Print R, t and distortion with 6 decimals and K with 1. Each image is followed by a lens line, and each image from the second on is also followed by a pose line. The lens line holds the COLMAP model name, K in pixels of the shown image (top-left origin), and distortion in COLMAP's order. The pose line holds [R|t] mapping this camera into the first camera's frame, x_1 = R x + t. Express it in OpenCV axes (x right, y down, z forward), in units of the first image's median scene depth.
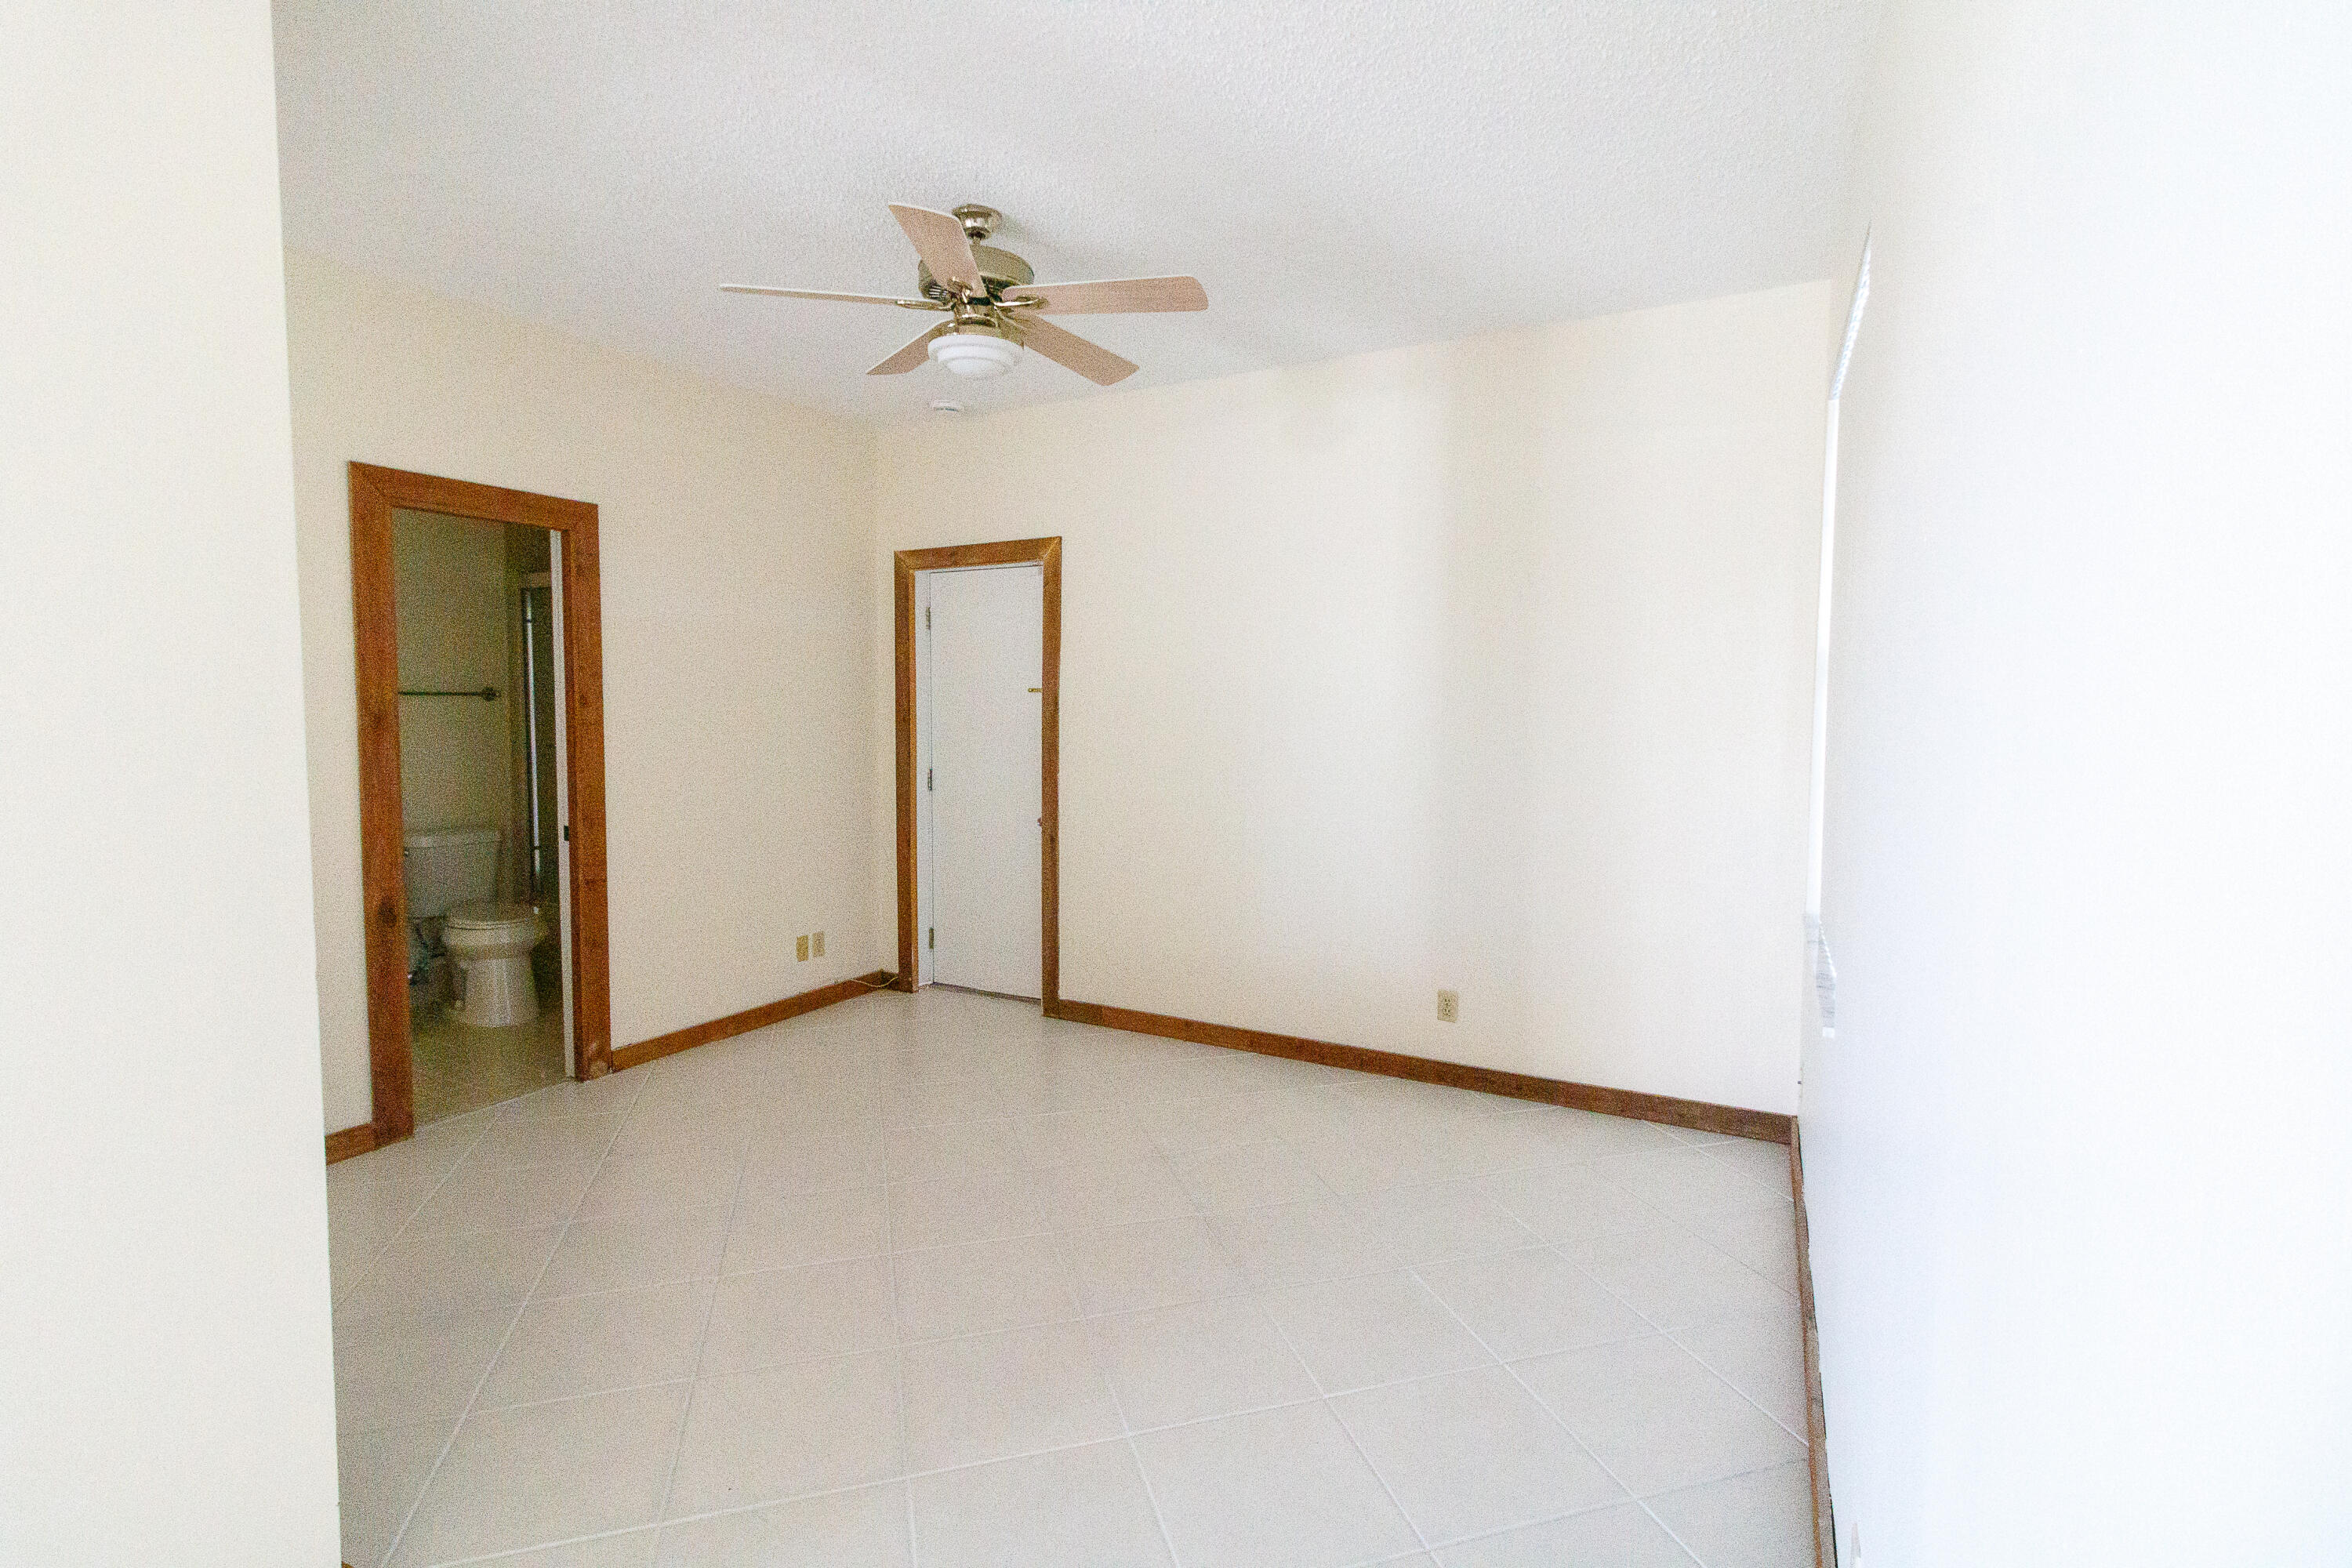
lens RADIAL K [[1083.3, 0, 1173.8], [0, 1083.3, 775.8], [0, 0, 1]] dist [-0.000860, -0.000223]
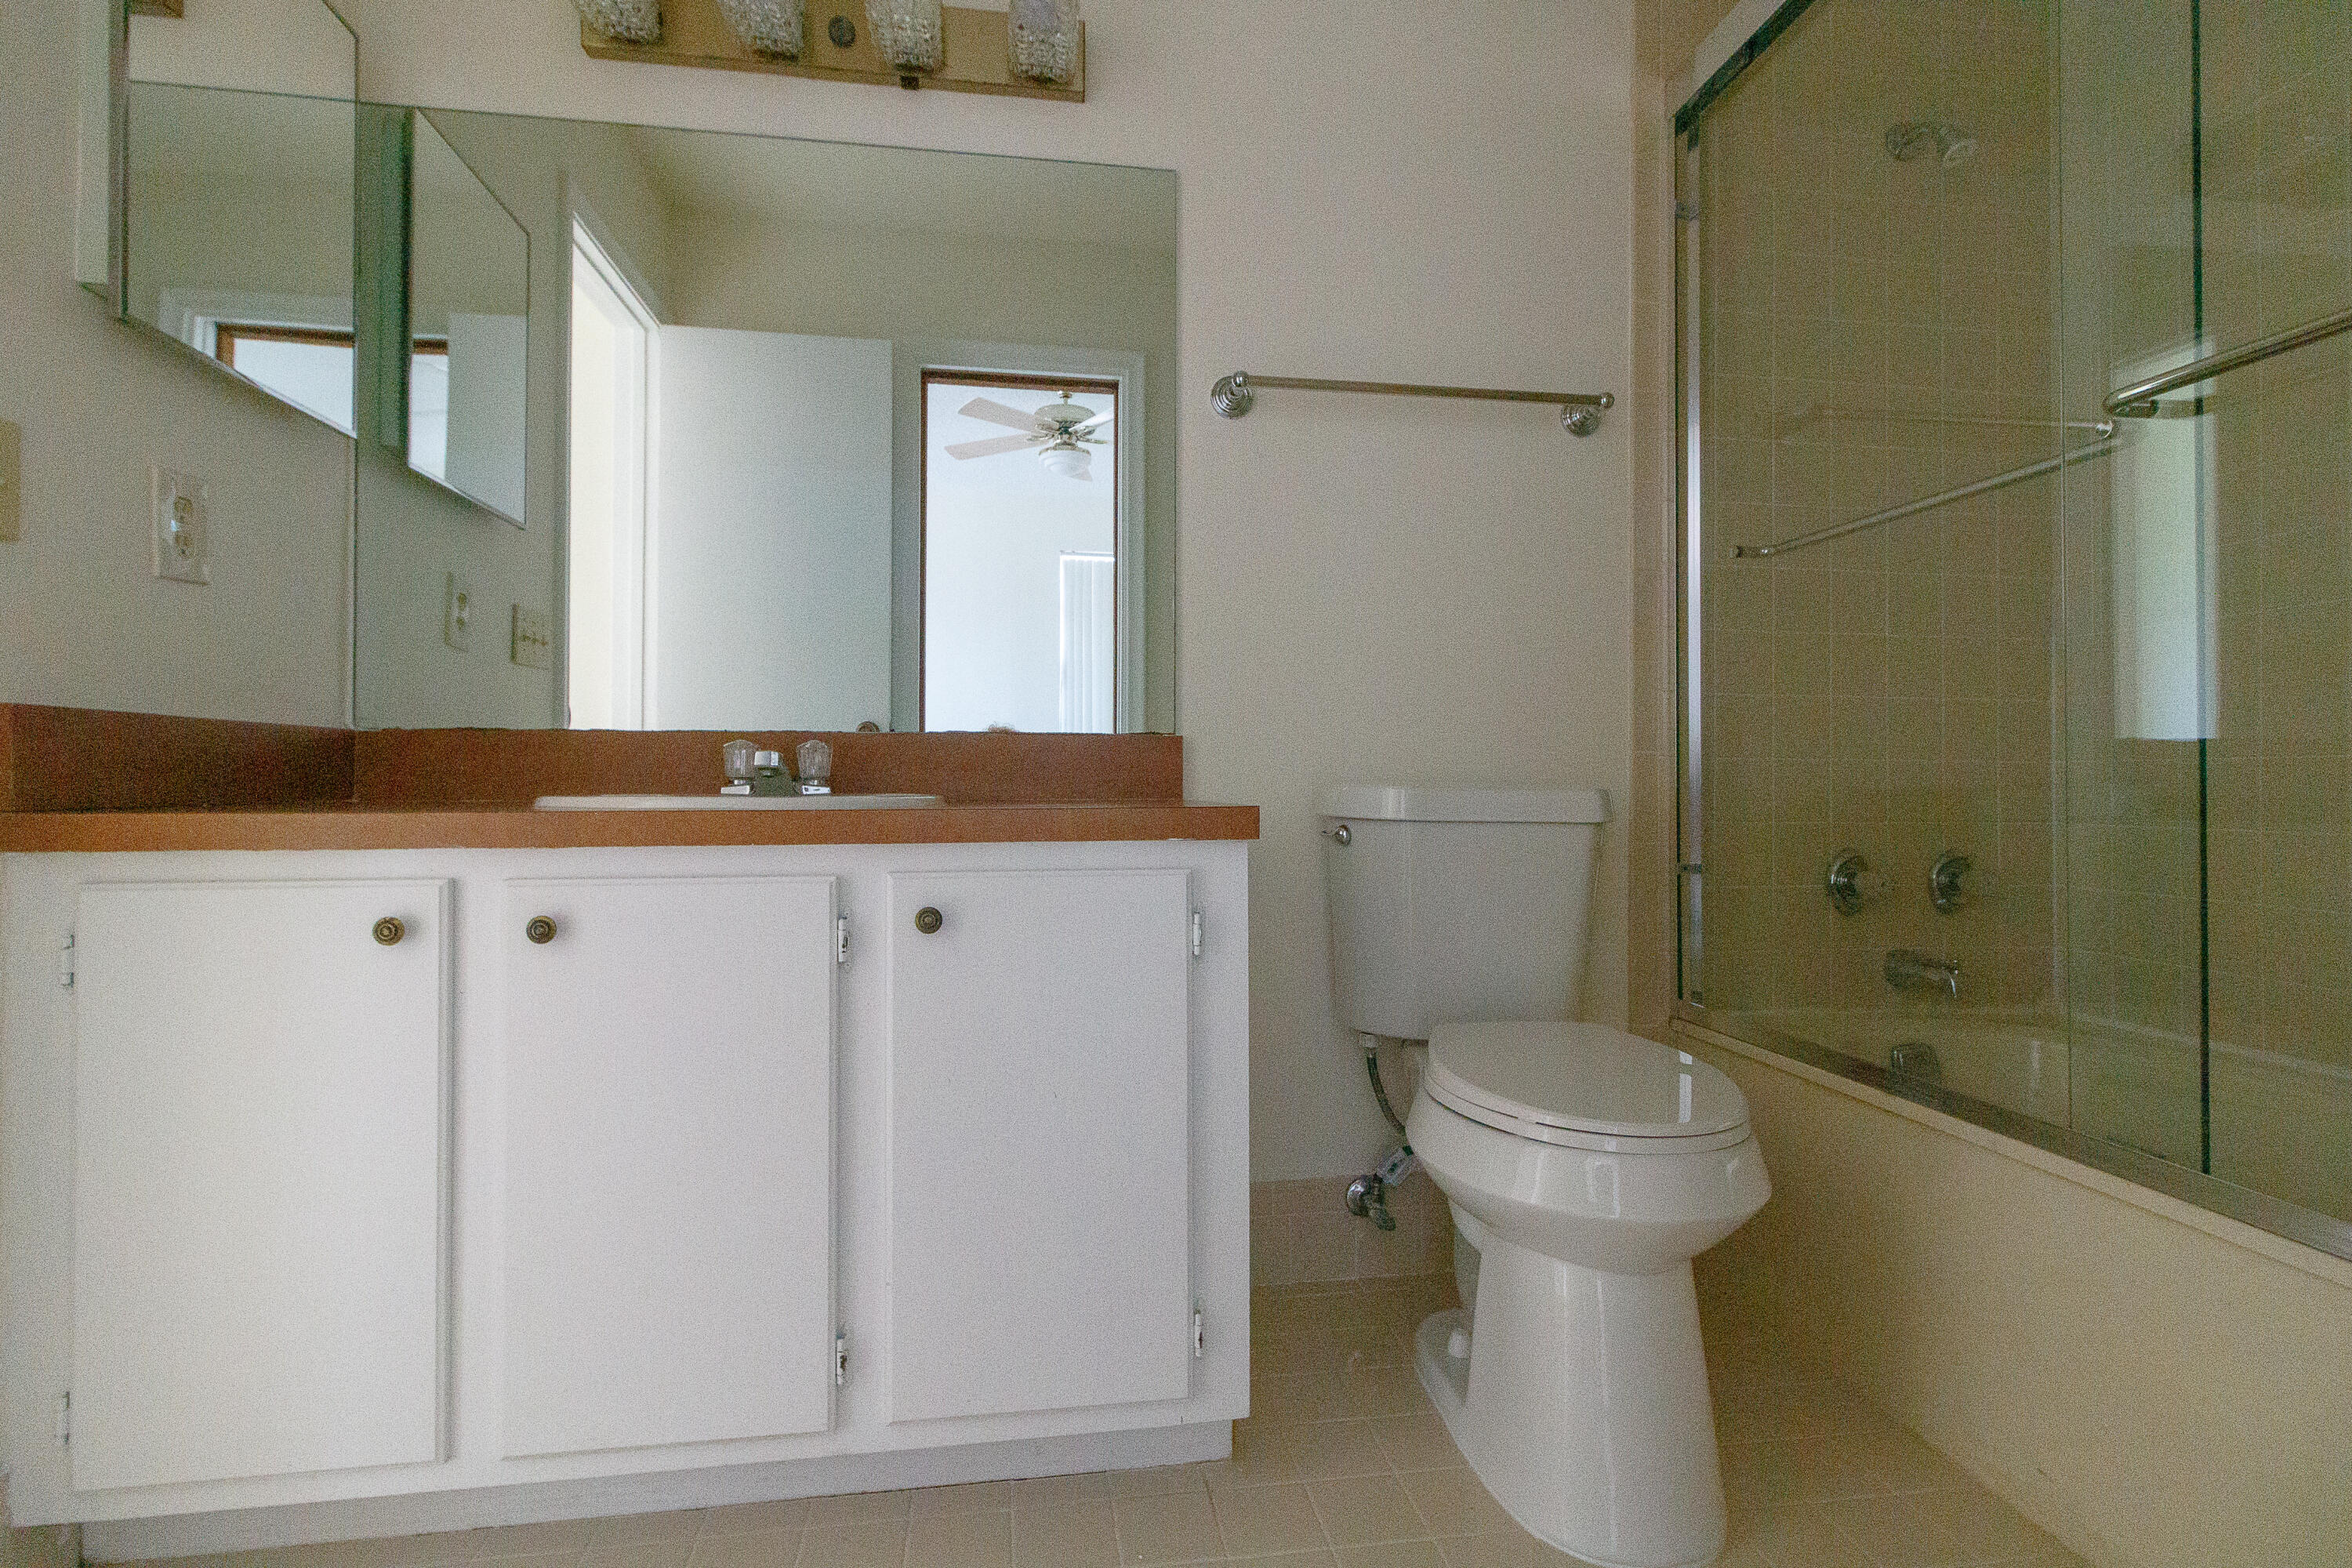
lens RADIAL K [[1083.3, 0, 1169.6], [0, 1083.3, 789.9], [0, 0, 1]] dist [-0.000860, -0.000223]
pose [[0.599528, -0.011893, -0.800266, -0.467992], [-0.054194, 0.996991, -0.055416, 0.078123], [0.798517, 0.076593, 0.597079, 0.748699]]
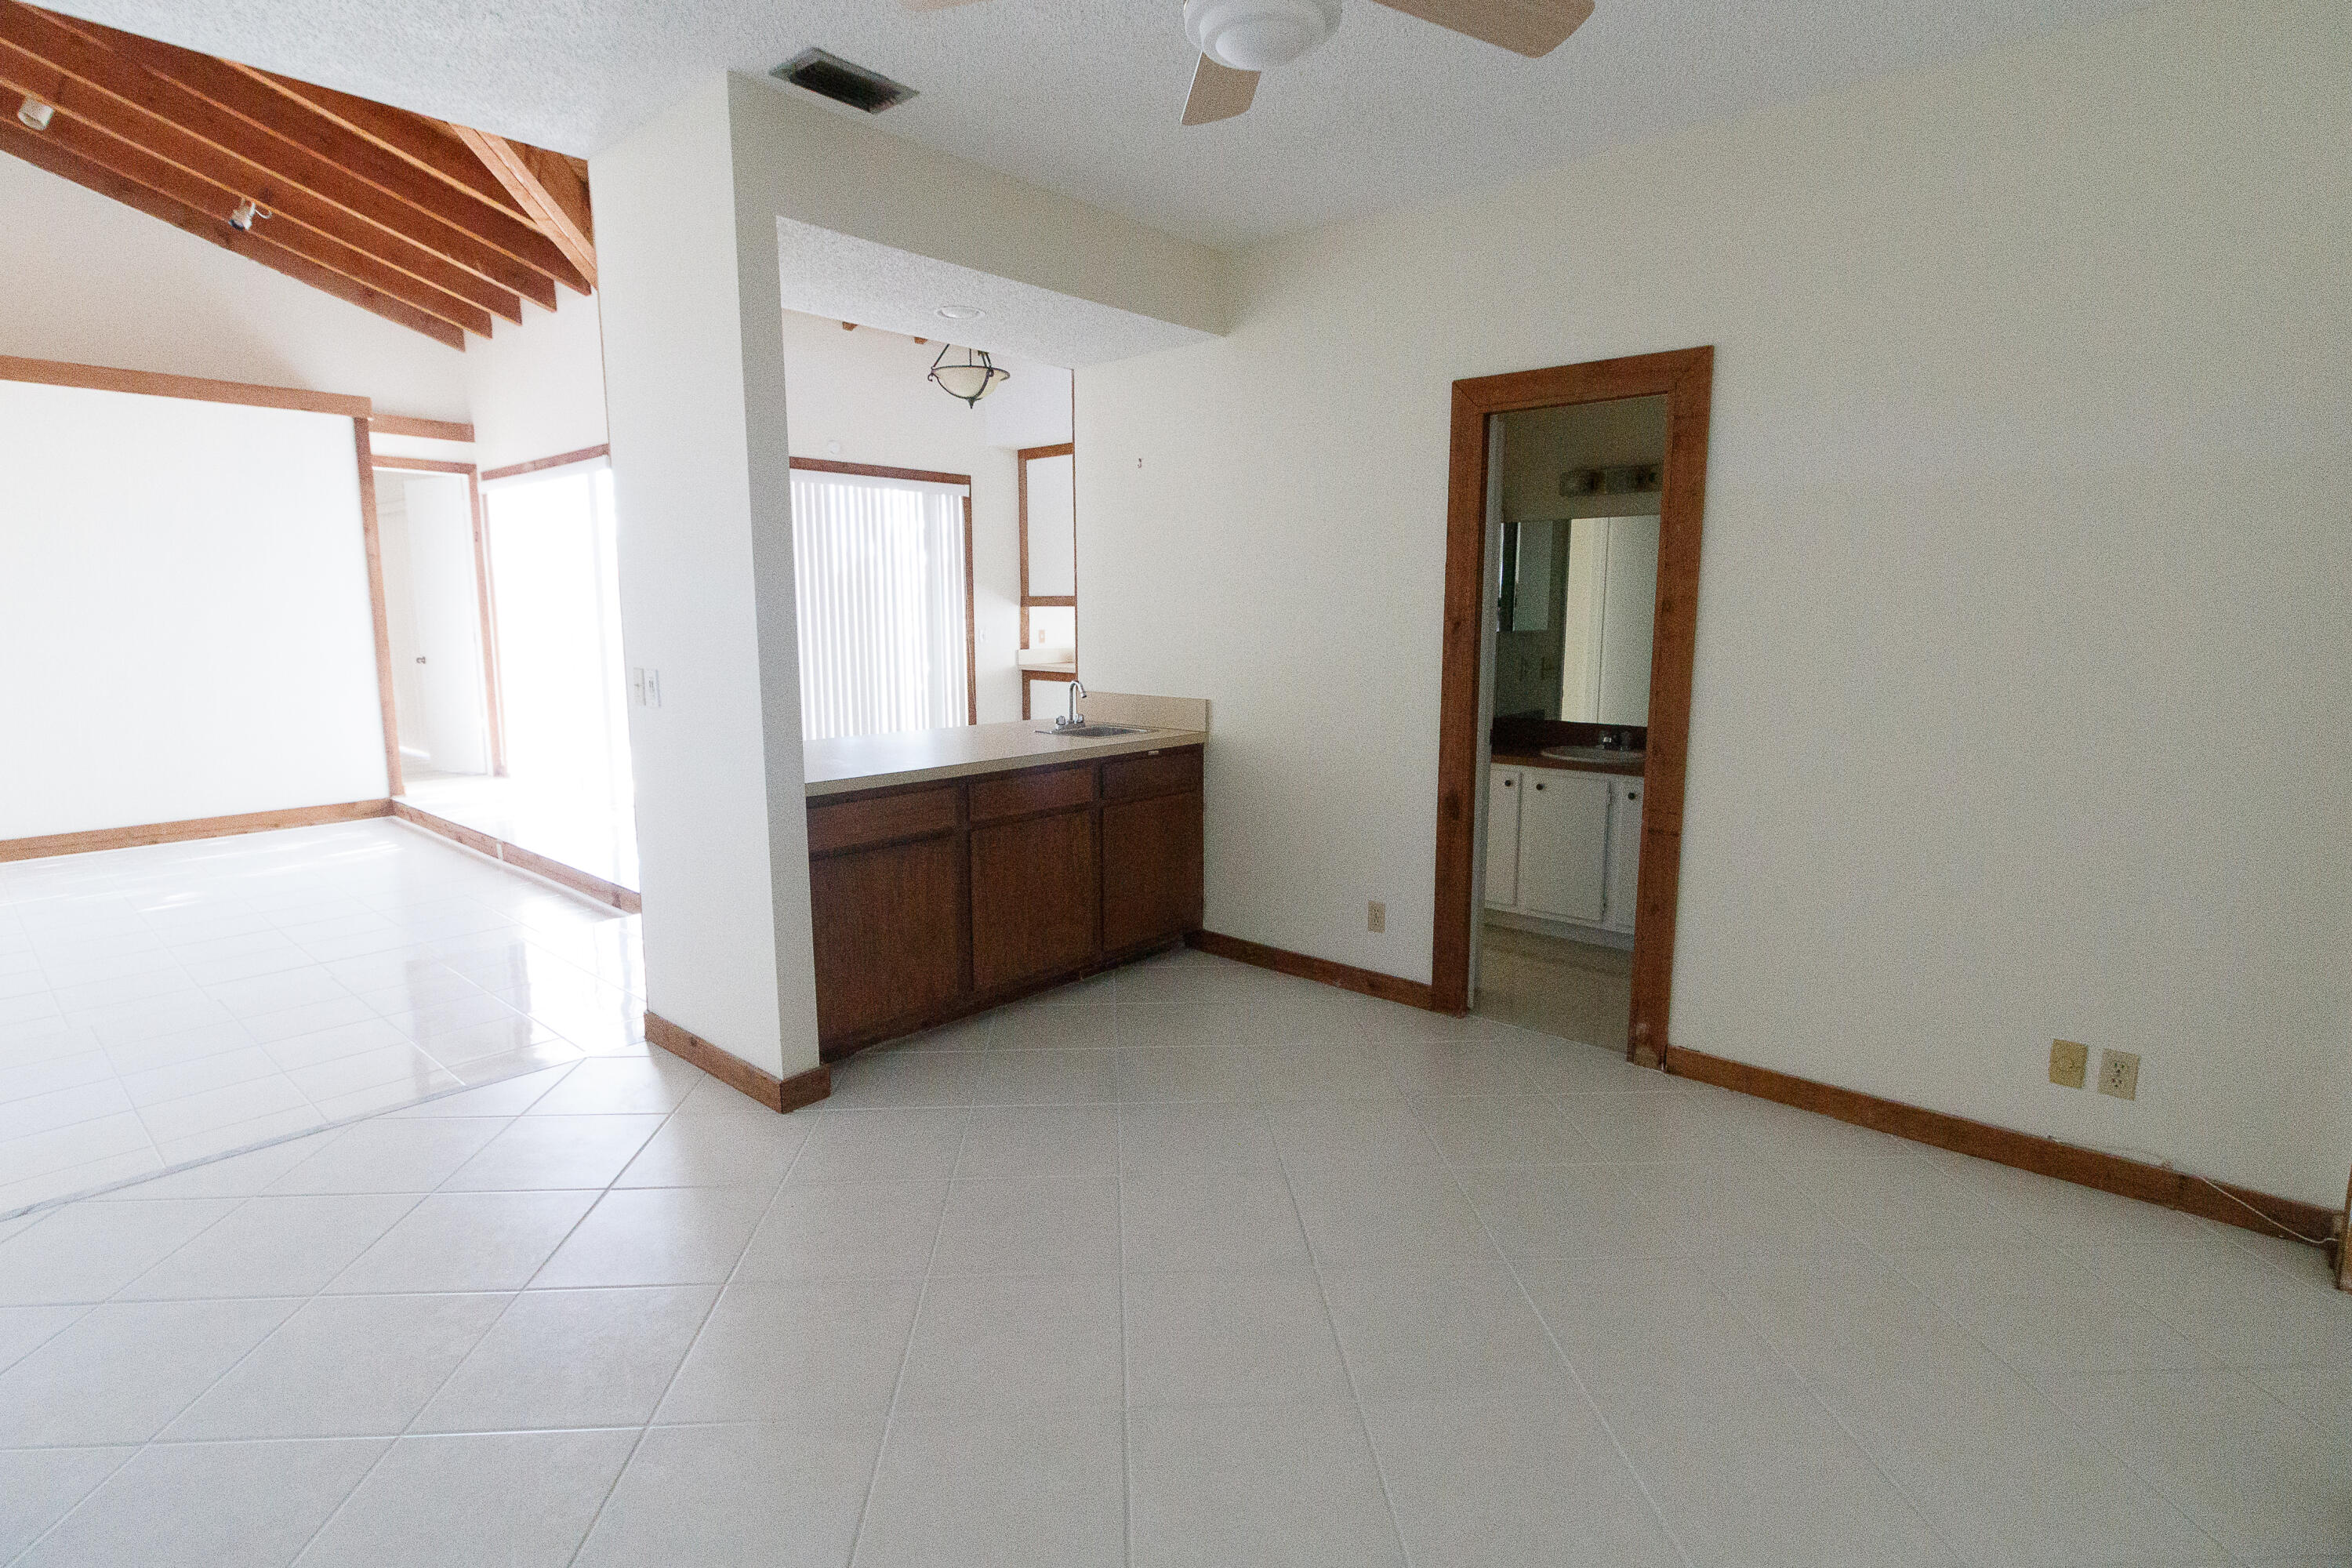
lens RADIAL K [[1083.3, 0, 1184.8], [0, 1083.3, 785.4], [0, 0, 1]] dist [-0.000860, -0.000223]
pose [[-0.228706, 0.150955, -0.961720, 0.263366], [-0.068077, 0.983006, 0.170486, -0.041838], [0.971112, 0.104462, -0.214542, 0.681798]]
